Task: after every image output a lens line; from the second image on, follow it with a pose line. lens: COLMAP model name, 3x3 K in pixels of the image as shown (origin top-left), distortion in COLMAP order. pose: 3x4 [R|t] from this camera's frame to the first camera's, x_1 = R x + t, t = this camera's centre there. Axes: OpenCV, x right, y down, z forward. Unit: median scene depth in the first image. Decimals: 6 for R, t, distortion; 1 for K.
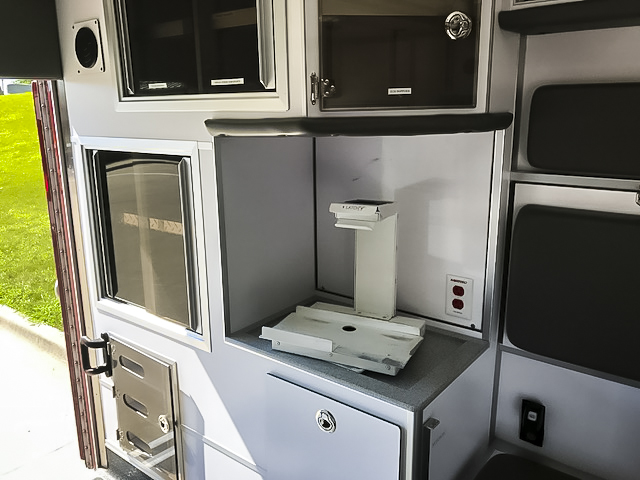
lens RADIAL K [[552.6, 0, 320.0], [0, 552.6, 240.0], [0, 0, 1]] dist [-0.002120, -0.000416]
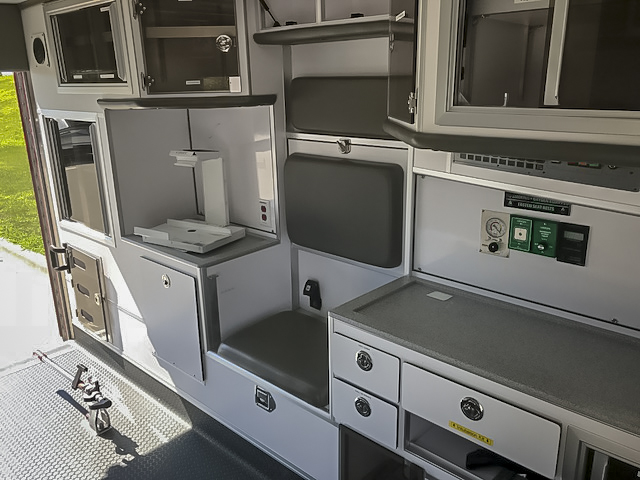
lens RADIAL K [[529.6, 0, 320.0], [0, 529.6, 240.0], [0, 0, 1]] dist [0.007760, 0.006198]
pose [[0.997731, 0.015298, -0.065560, 0.498959], [-0.011757, 0.998468, 0.054071, 0.094936], [0.066286, -0.053177, 0.996383, -0.487086]]
